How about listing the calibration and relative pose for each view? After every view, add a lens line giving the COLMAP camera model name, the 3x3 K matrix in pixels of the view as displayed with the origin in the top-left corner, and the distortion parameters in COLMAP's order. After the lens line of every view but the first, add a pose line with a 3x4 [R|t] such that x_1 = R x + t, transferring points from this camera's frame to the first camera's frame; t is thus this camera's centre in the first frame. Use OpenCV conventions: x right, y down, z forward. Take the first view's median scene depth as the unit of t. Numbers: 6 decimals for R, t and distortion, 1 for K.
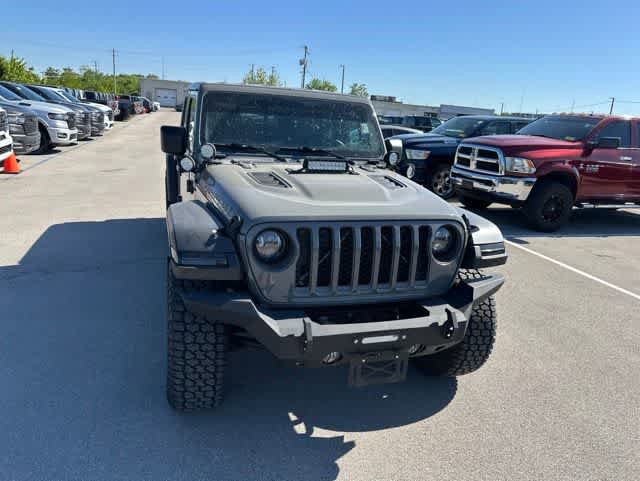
lens RADIAL K [[450.3, 0, 315.8], [0, 450.3, 238.7], [0, 0, 1]] dist [0.061666, -0.062137]
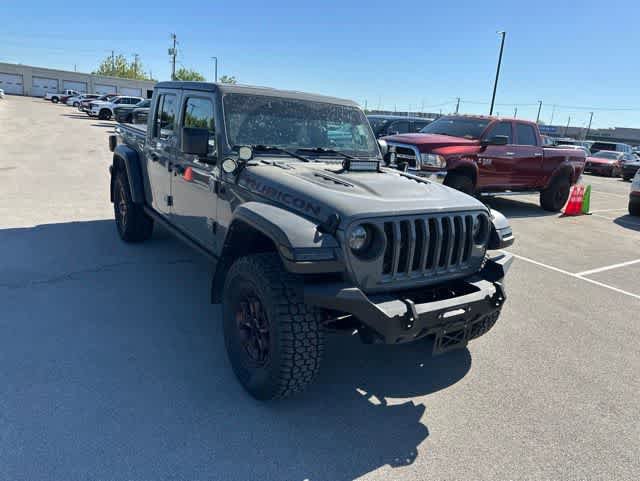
lens RADIAL K [[448.3, 0, 315.3], [0, 448.3, 239.4], [0, 0, 1]] dist [0.091051, -0.101662]
pose [[0.962826, -0.056358, 0.264177, -0.366742], [0.052698, 0.998391, 0.020924, -0.009735], [-0.264931, -0.006225, 0.964247, -0.034241]]
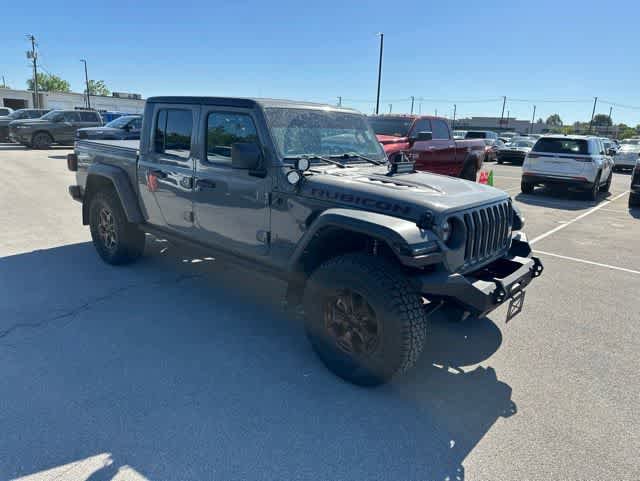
lens RADIAL K [[448.3, 0, 315.3], [0, 448.3, 239.4], [0, 0, 1]] dist [0.091051, -0.101662]
pose [[0.865489, -0.156075, 0.475993, -0.759927], [0.153344, 0.987154, 0.044859, -0.057158], [-0.476880, 0.034165, 0.878304, 0.030347]]
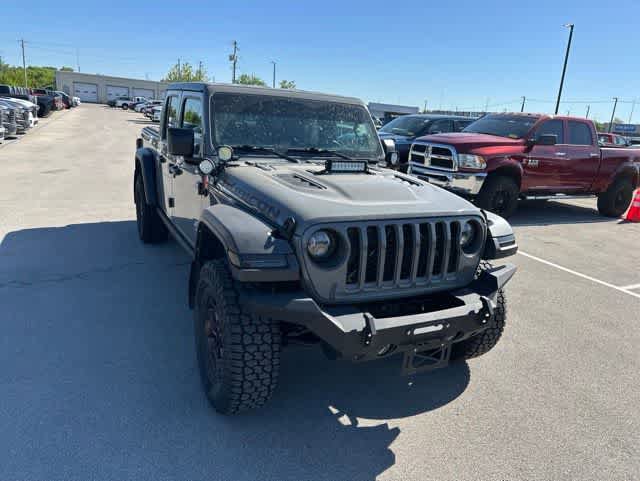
lens RADIAL K [[448.3, 0, 315.3], [0, 448.3, 239.4], [0, 0, 1]] dist [0.091051, -0.101662]
pose [[0.988945, -0.037625, 0.143433, -0.191121], [0.036455, 0.999277, 0.010779, -0.007744], [-0.143735, -0.005431, 0.989601, -0.012735]]
